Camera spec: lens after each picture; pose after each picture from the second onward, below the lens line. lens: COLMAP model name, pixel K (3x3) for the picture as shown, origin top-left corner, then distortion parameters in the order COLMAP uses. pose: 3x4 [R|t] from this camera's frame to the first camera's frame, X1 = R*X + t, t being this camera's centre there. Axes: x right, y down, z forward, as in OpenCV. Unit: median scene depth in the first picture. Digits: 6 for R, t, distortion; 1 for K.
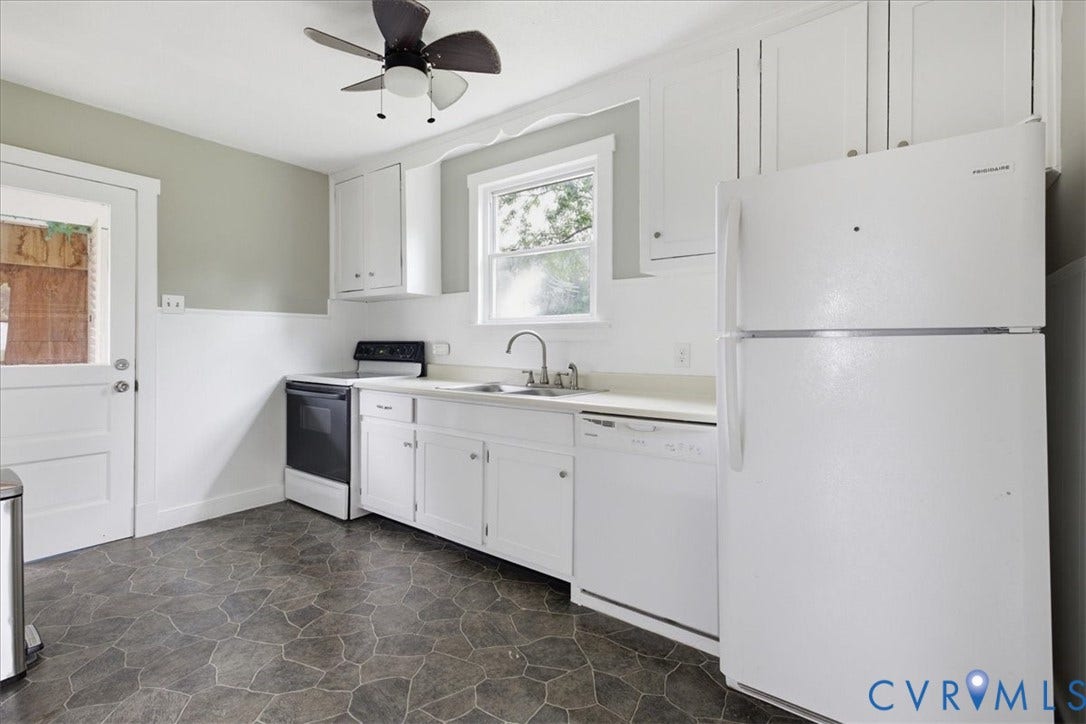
lens RADIAL K [[486.1, 0, 525.7], [0, 486.1, 339.6], [0, 0, 1]] dist [-0.000168, 0.000086]
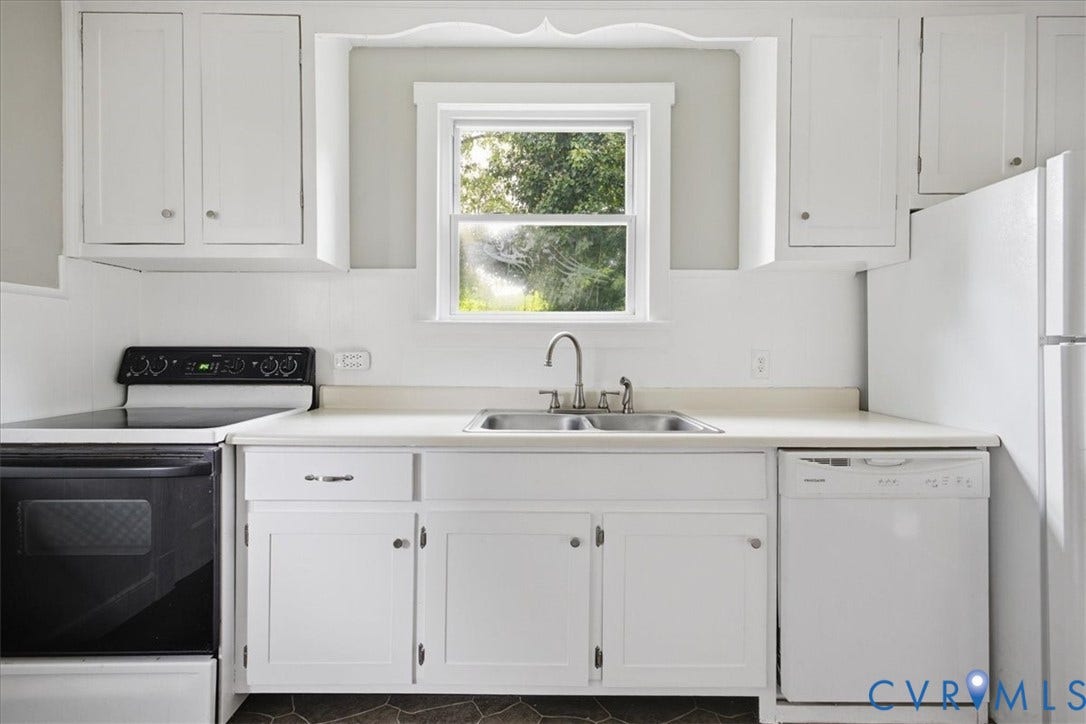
lens RADIAL K [[470.1, 0, 543.2], [0, 470.1, 349.2], [0, 0, 1]] dist [0.001328, 0.000174]
pose [[0.795037, 0.001118, 0.606559, -0.425961], [-0.004209, 0.999984, 0.003673, 0.003155], [-0.606546, -0.005473, 0.795030, 0.499168]]
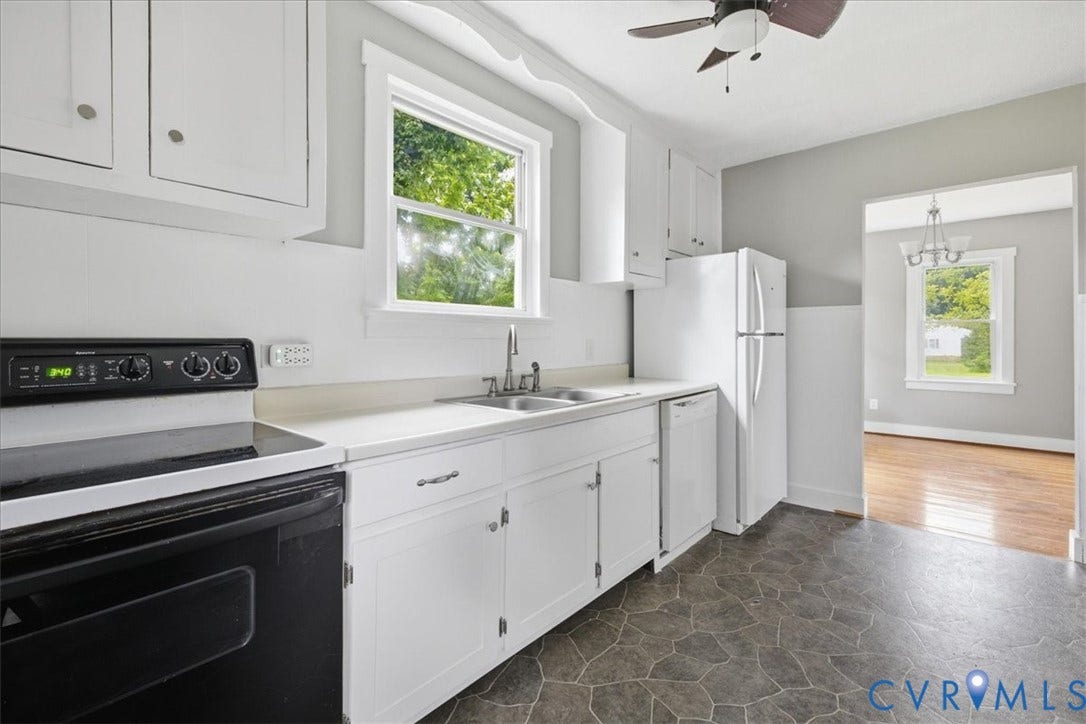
lens RADIAL K [[486.1, 0, 525.7], [0, 486.1, 339.6], [0, 0, 1]] dist [-0.000168, 0.000086]
pose [[0.082397, -0.004008, 0.996591, -0.791091], [-0.004640, 0.999980, 0.004405, 0.001661], [-0.996589, -0.004988, 0.082377, 0.923811]]
